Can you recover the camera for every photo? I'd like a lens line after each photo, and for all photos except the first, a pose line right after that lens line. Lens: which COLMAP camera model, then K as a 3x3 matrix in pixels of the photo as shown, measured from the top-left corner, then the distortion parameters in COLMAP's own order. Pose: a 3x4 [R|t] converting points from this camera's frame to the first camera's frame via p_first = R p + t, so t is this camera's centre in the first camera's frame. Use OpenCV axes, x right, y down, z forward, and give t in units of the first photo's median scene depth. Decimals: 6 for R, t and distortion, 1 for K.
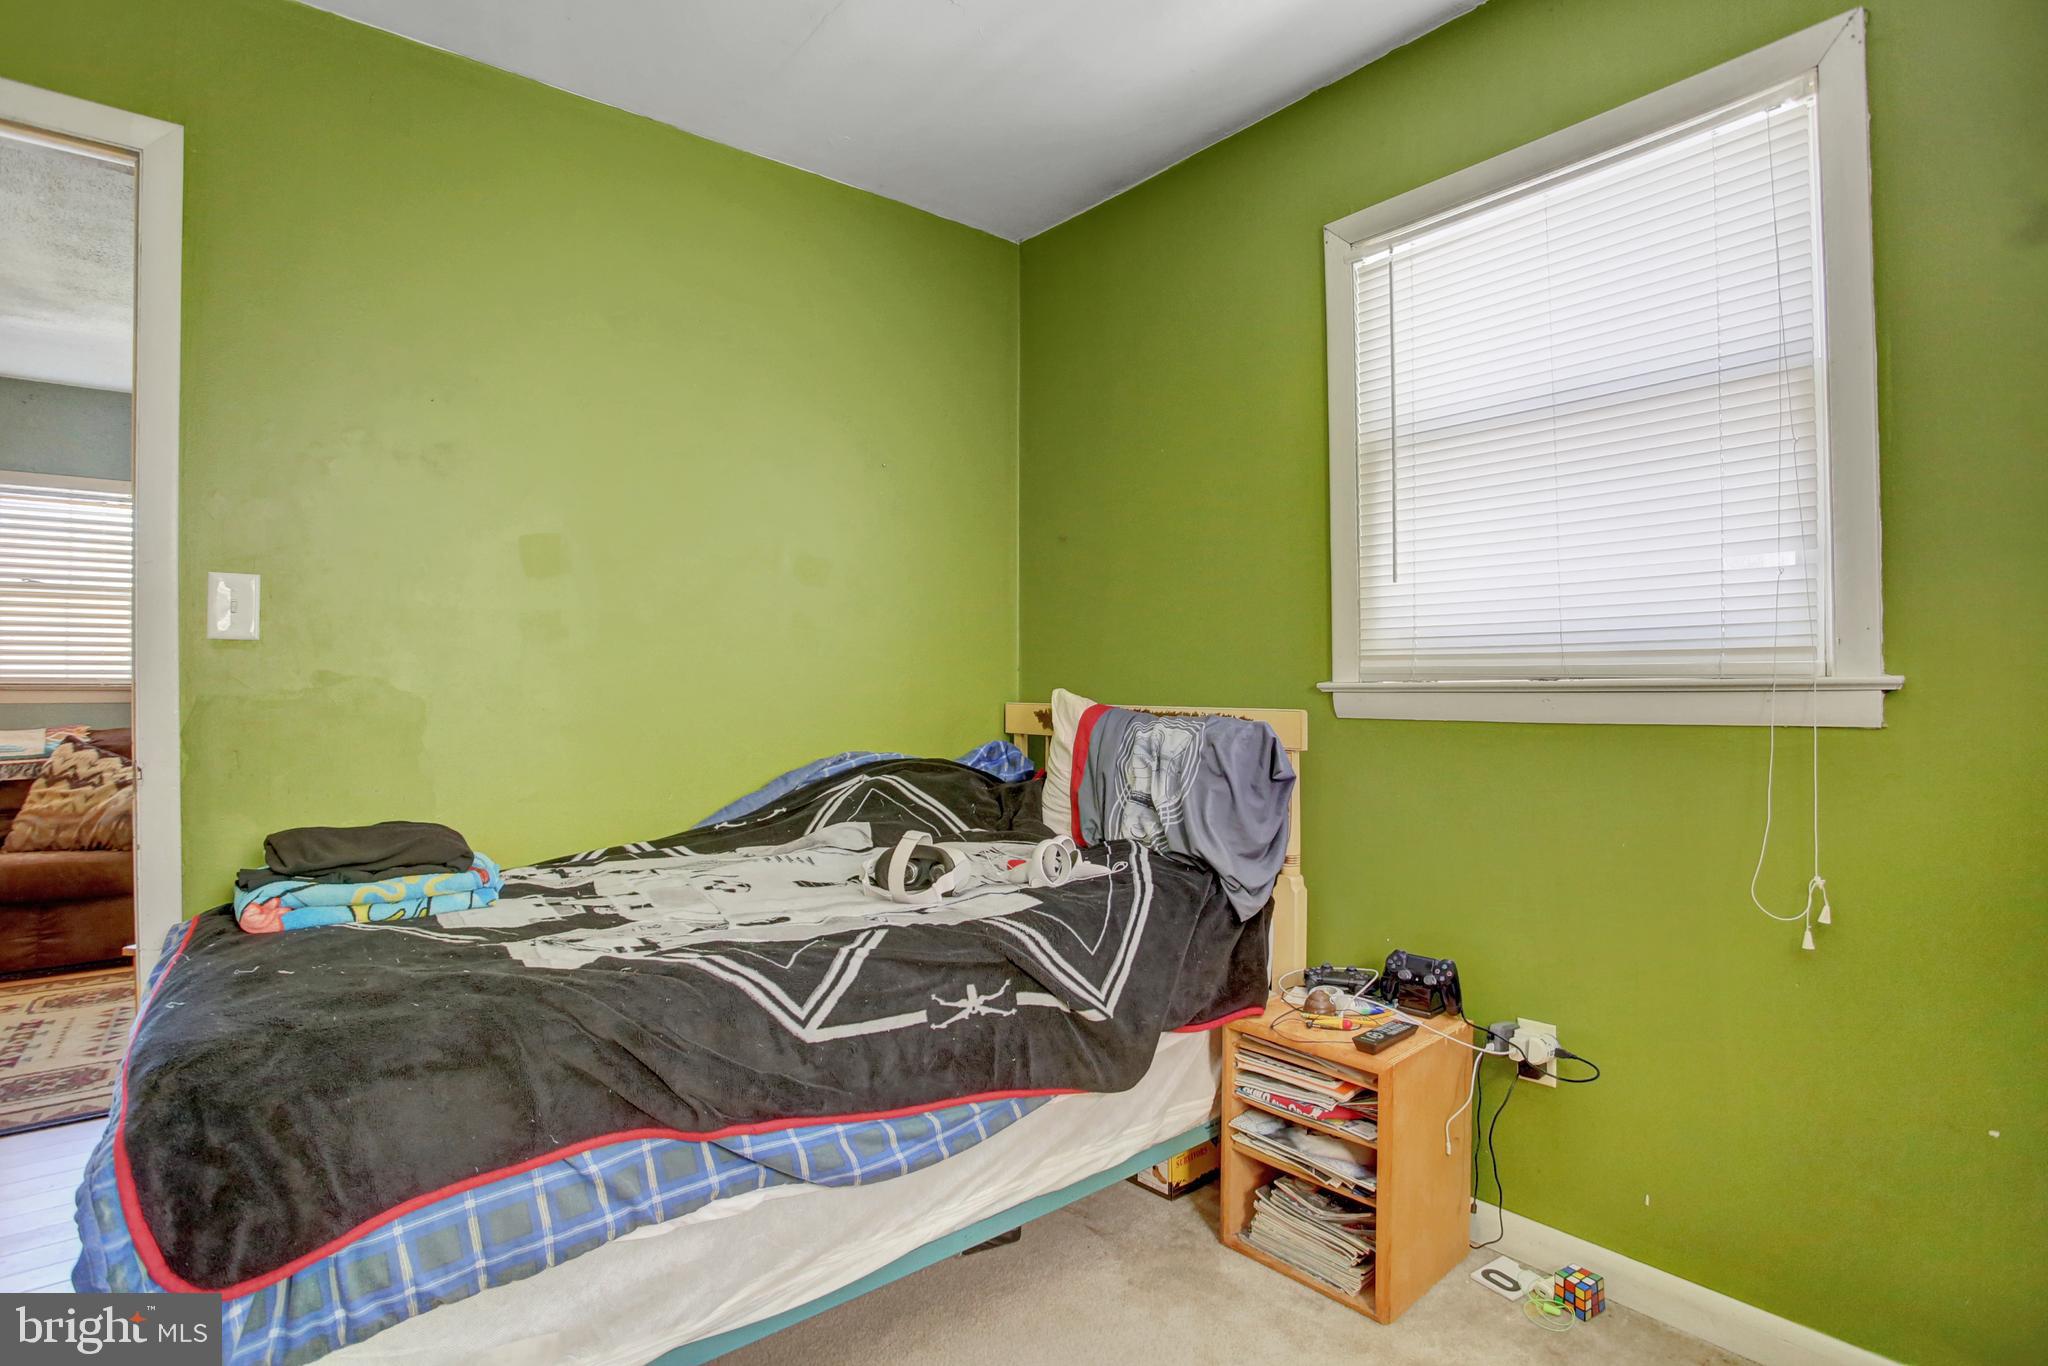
lens RADIAL K [[1003.7, 0, 1007.5], [0, 1003.7, 682.9], [0, 0, 1]] dist [-0.069776, 0.027217]
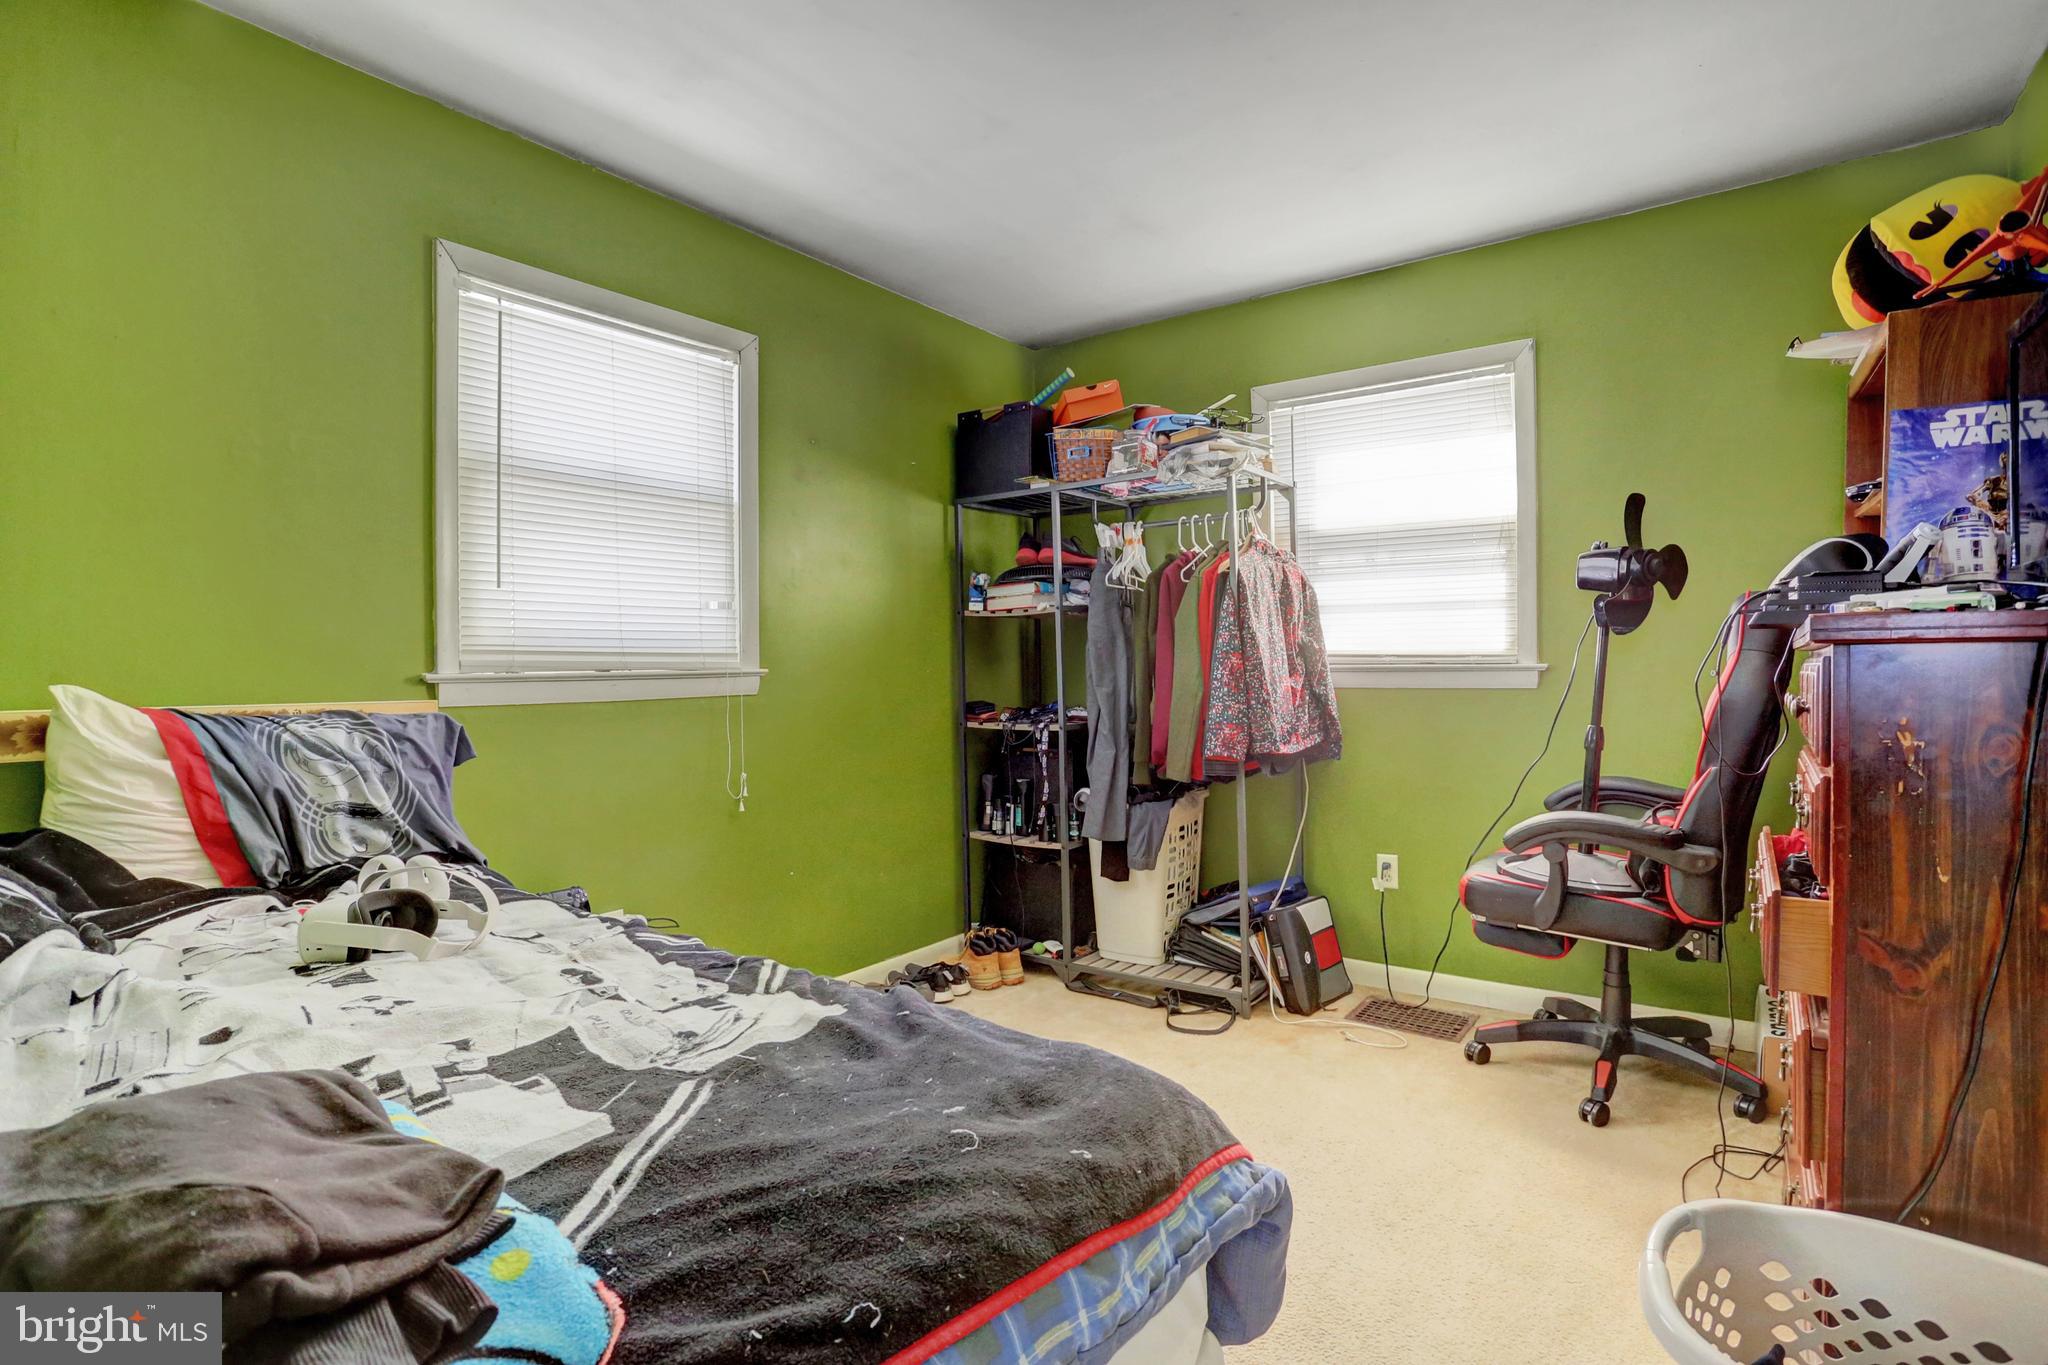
lens RADIAL K [[992.5, 0, 1020.2], [0, 992.5, 666.5], [0, 0, 1]] dist [-0.050213, 0.000571]
pose [[-0.262405, 0.004780, 0.964946, -0.962929], [0.004195, 0.999984, -0.003813, -0.001924], [-0.964949, 0.003048, -0.262421, 0.781608]]
